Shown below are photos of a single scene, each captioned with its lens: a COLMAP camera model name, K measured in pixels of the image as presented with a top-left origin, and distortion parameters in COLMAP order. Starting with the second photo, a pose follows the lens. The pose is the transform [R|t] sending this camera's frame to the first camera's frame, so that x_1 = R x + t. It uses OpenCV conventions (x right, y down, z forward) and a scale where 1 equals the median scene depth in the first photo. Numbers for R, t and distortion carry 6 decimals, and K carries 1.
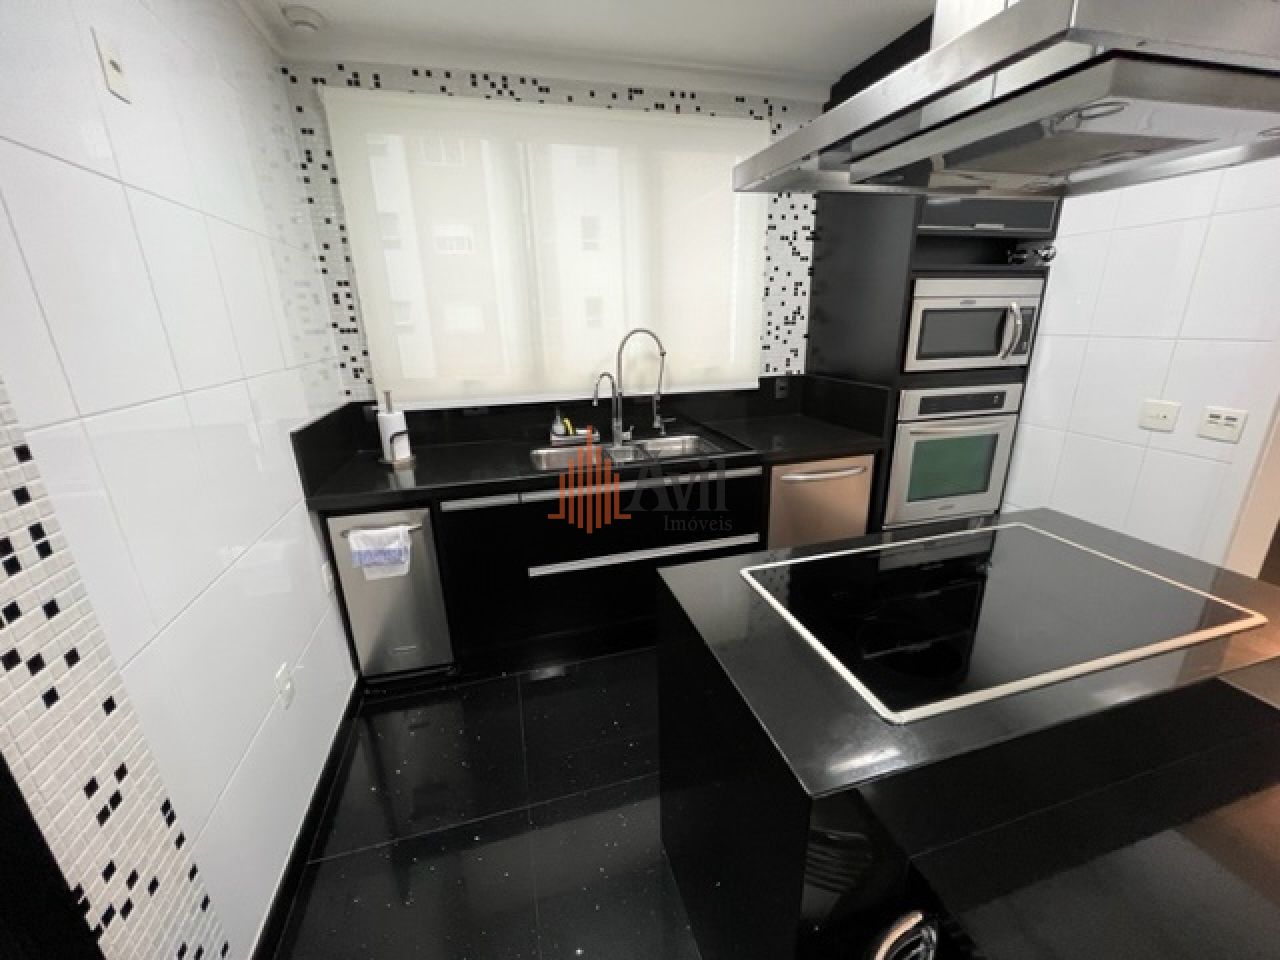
lens RADIAL K [[513.8, 0, 640.4], [0, 513.8, 479.4], [0, 0, 1]] dist [-0.002536, 0.000496]
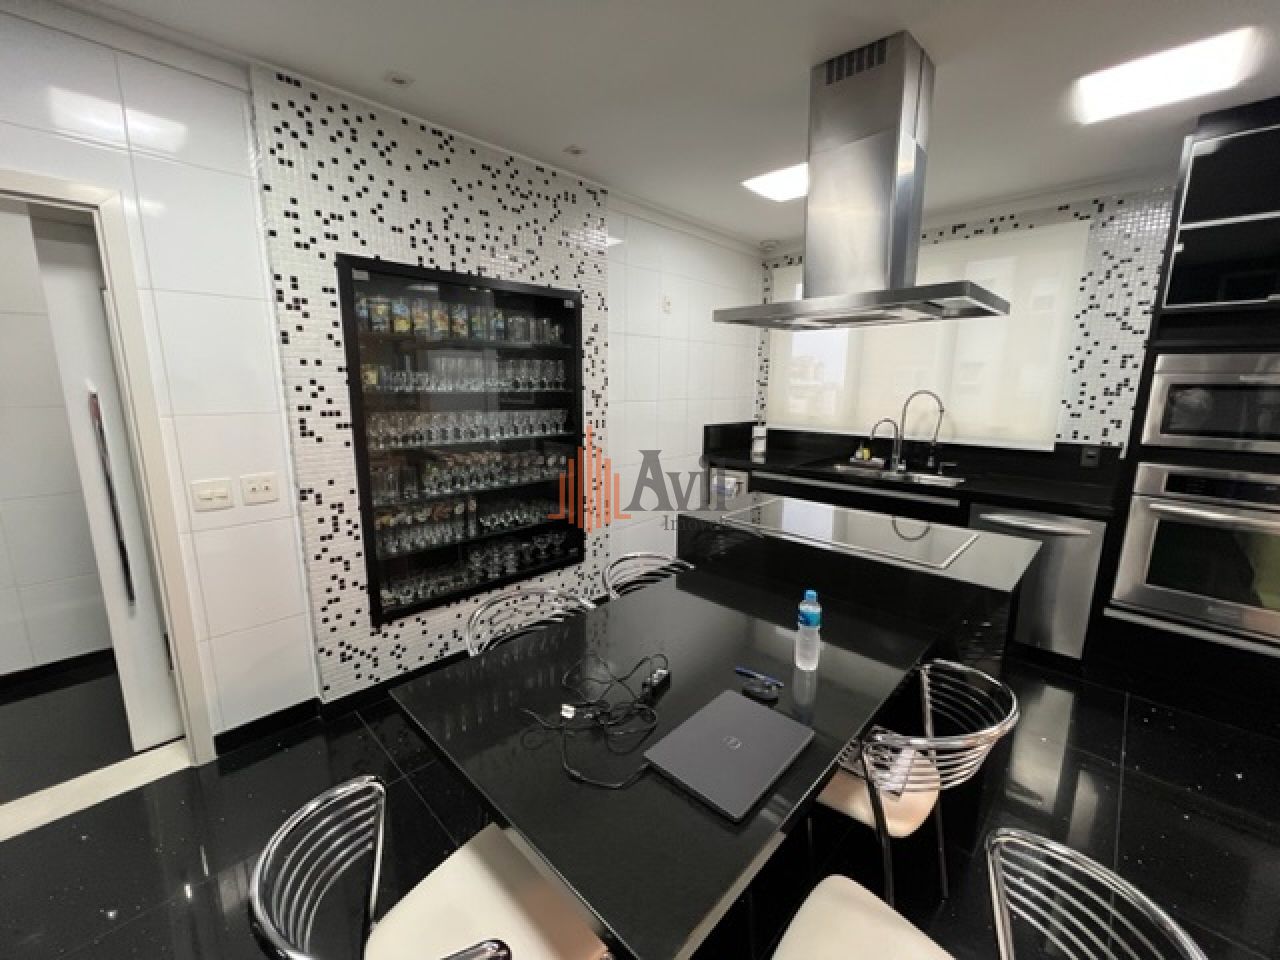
lens RADIAL K [[513.8, 0, 640.4], [0, 513.8, 479.4], [0, 0, 1]] dist [-0.002536, 0.000496]
pose [[0.502085, 0.191257, -0.843405, 0.774441], [-0.284444, 0.957500, 0.047798, 0.076540], [0.816702, 0.215903, 0.535148, -0.279161]]
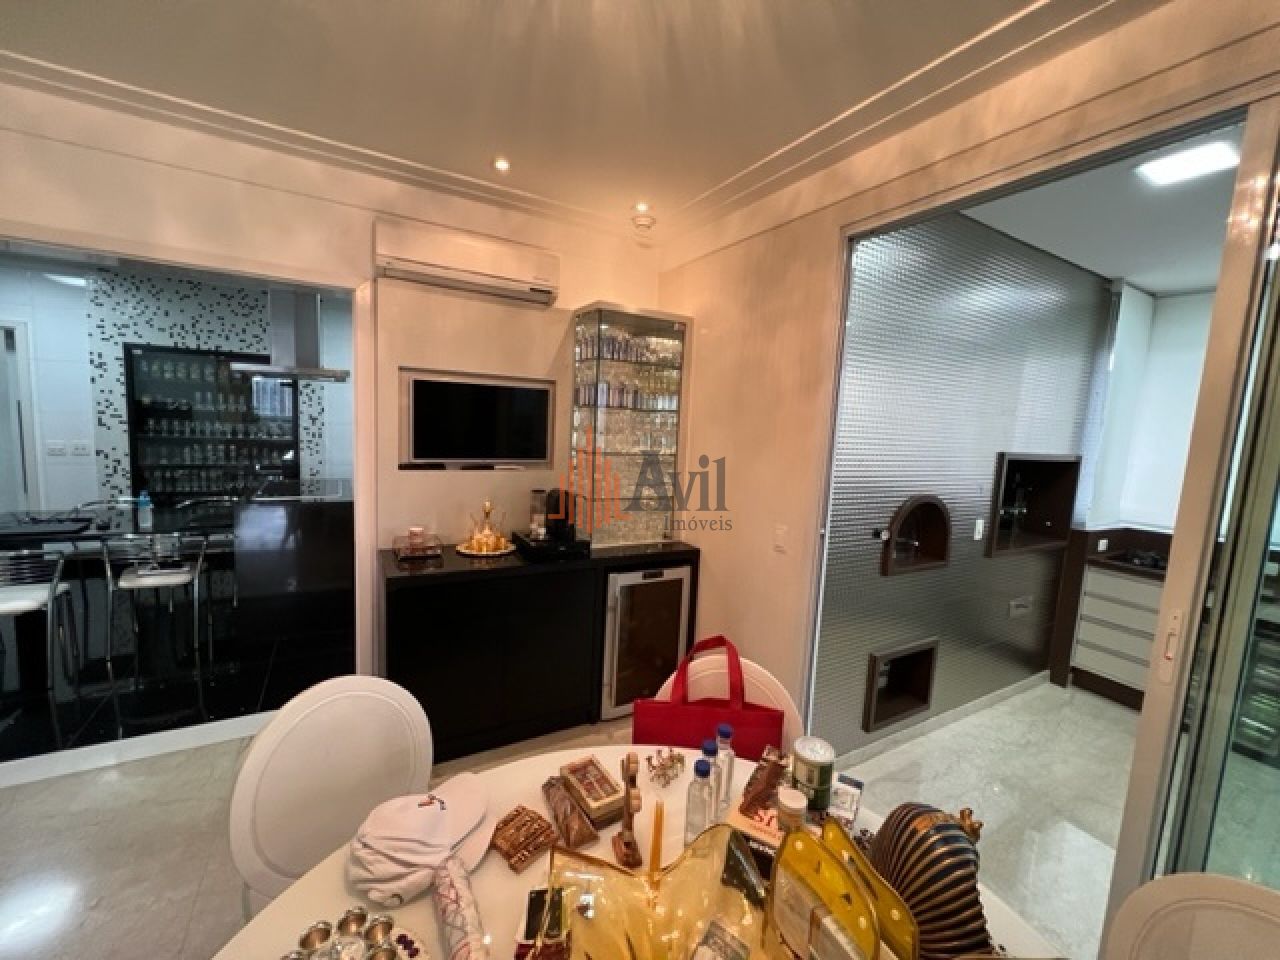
lens RADIAL K [[513.8, 0, 640.4], [0, 513.8, 479.4], [0, 0, 1]] dist [-0.002536, 0.000496]
pose [[0.245358, 0.146507, -0.958298, 1.884564], [-0.352775, 0.934234, 0.052505, -0.341618], [0.902967, 0.325181, 0.280906, 0.866716]]
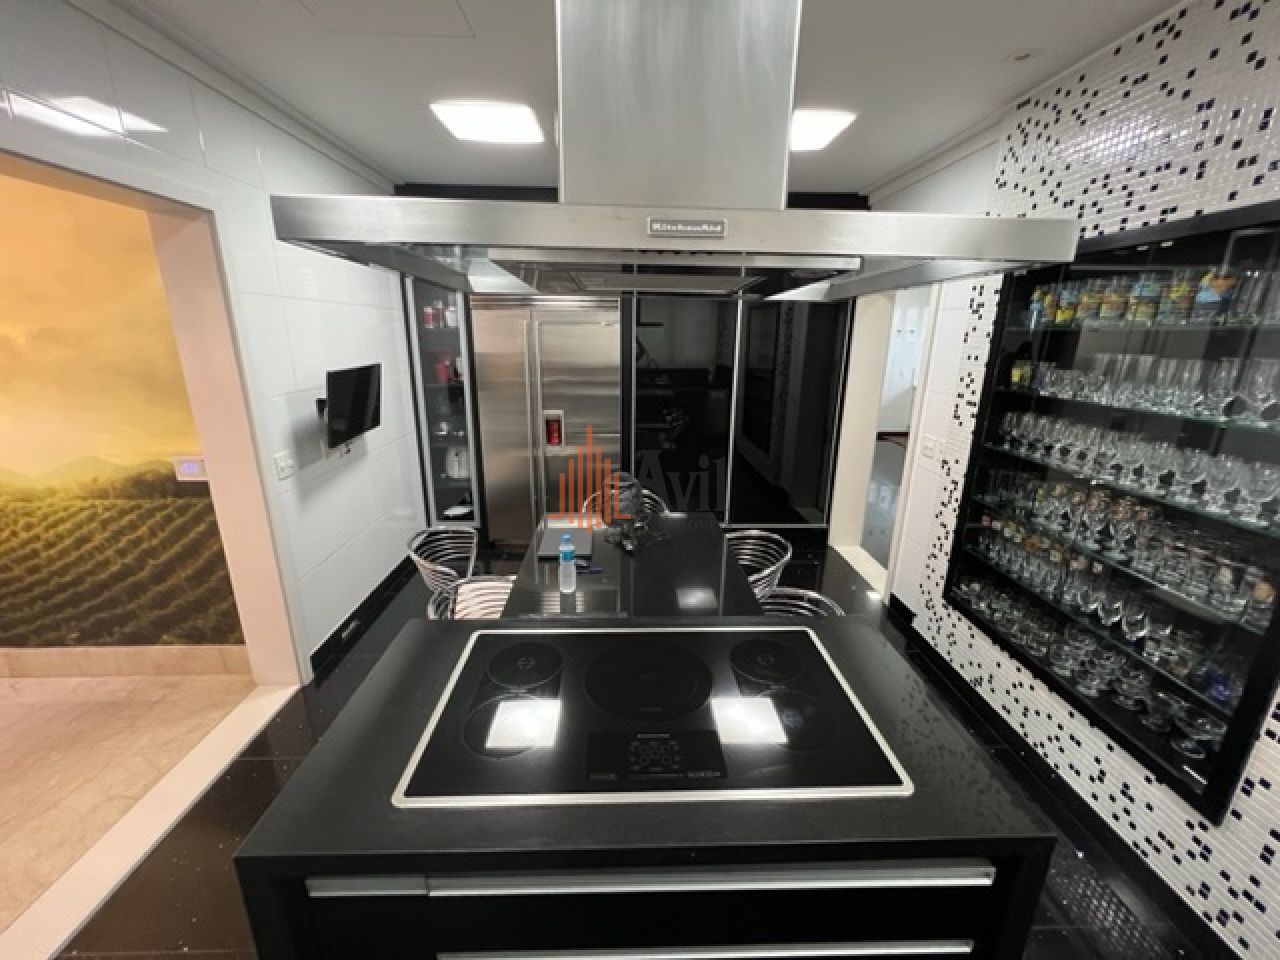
lens RADIAL K [[513.8, 0, 640.4], [0, 513.8, 479.4], [0, 0, 1]] dist [-0.002536, 0.000496]
pose [[-0.971325, -0.050352, 0.232363, 0.192253], [0.086815, 0.834721, 0.543787, -0.274219], [-0.221339, 0.548367, -0.806414, 0.657114]]
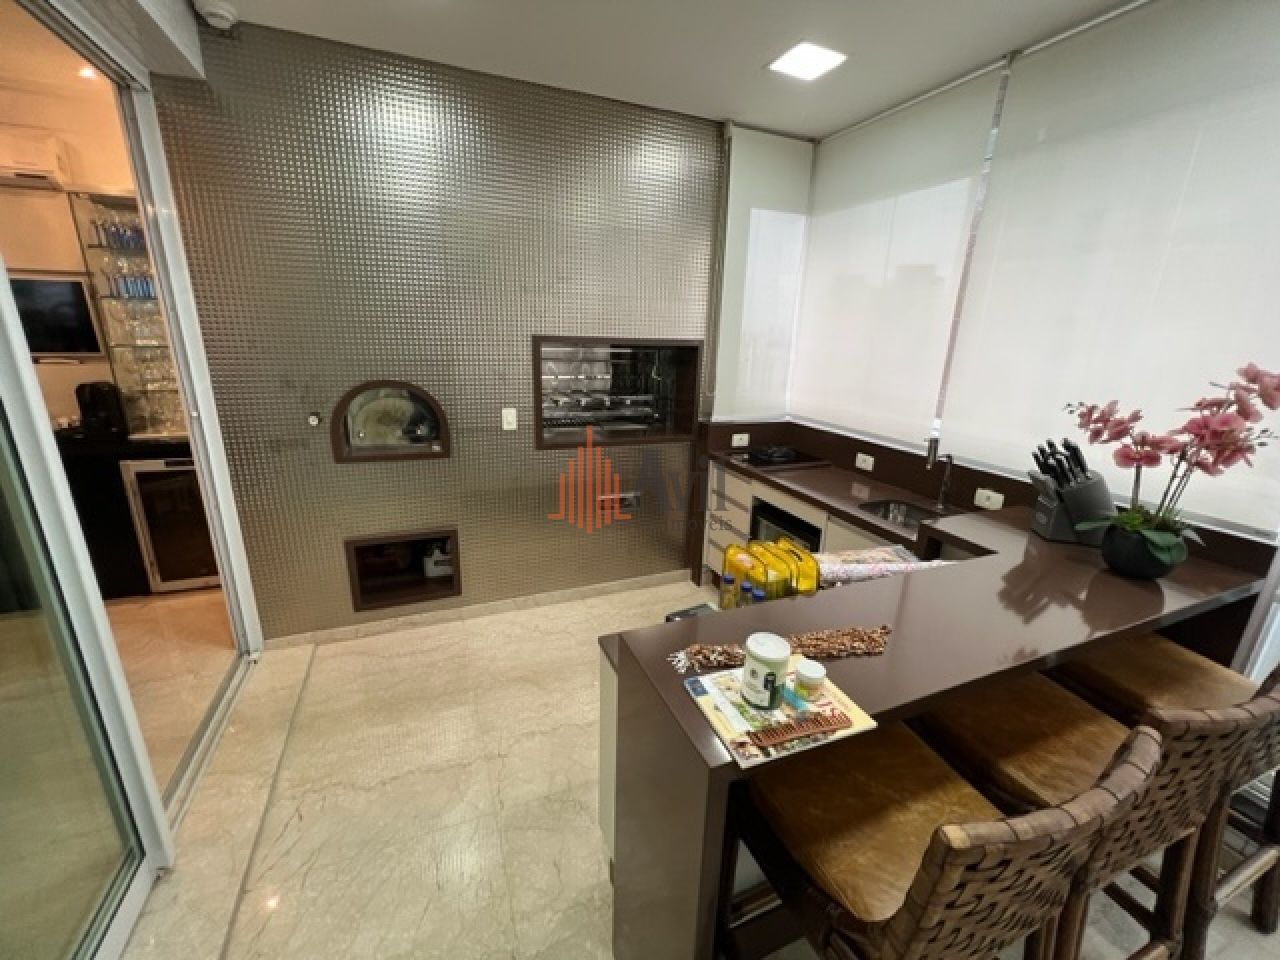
lens RADIAL K [[513.8, 0, 640.4], [0, 513.8, 479.4], [0, 0, 1]] dist [-0.002536, 0.000496]
pose [[0.135066, 0.301689, -0.943791, 2.078441], [-0.333887, 0.910668, 0.243318, -0.656831], [0.932886, 0.282255, 0.223731, 1.866321]]
